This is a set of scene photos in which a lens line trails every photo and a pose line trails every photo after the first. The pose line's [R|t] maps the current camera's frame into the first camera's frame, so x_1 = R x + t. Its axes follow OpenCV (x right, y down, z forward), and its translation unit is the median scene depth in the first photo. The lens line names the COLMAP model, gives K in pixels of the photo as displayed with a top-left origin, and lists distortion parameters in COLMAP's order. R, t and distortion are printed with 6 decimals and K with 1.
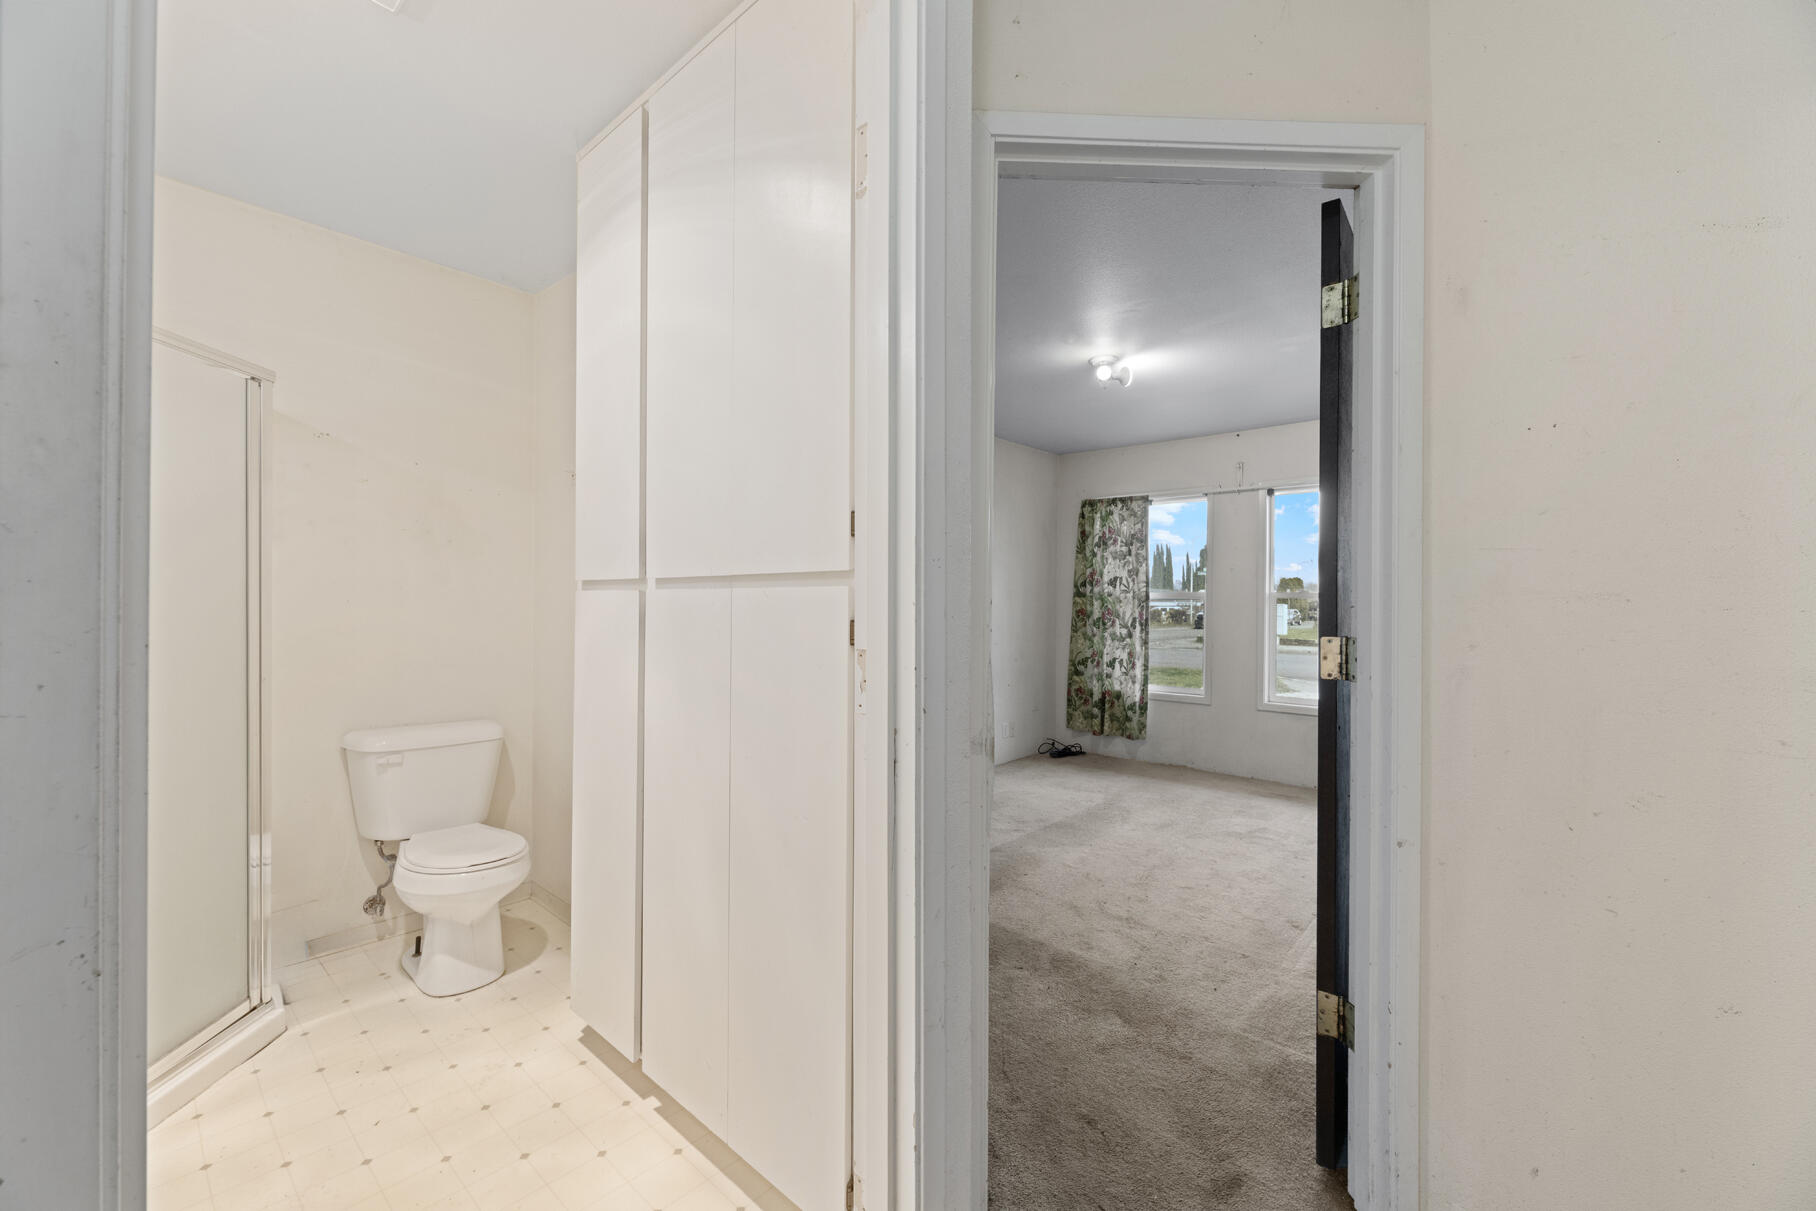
lens RADIAL K [[719.8, 0, 905.9], [0, 719.8, 605.5], [0, 0, 1]] dist [0.001391, 0.000114]
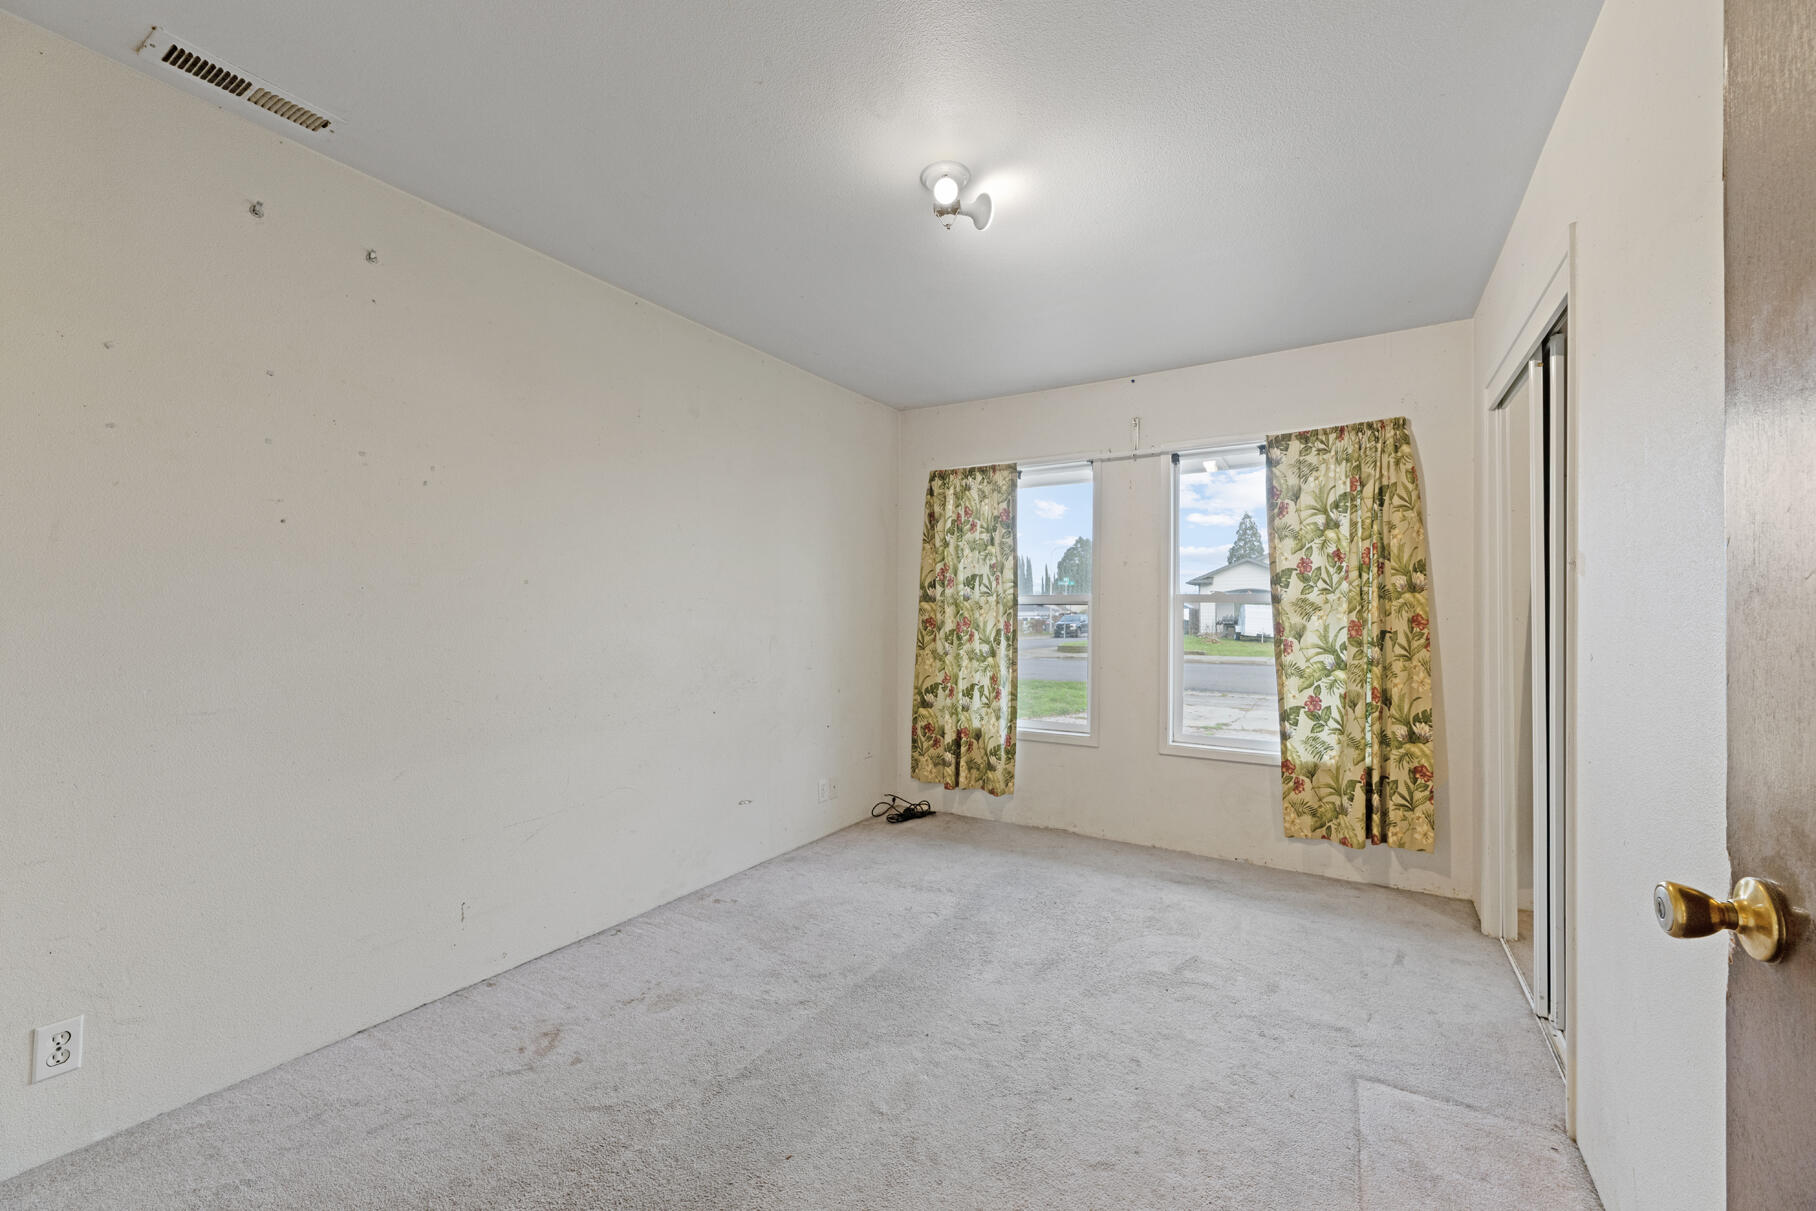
lens RADIAL K [[719.8, 0, 905.9], [0, 719.8, 605.5], [0, 0, 1]] dist [0.001391, 0.000114]
pose [[0.983740, 0.001118, 0.179597, 0.088235], [0.001384, 0.999904, -0.013805, 0.002259], [-0.179595, 0.013829, 0.983643, 0.280784]]
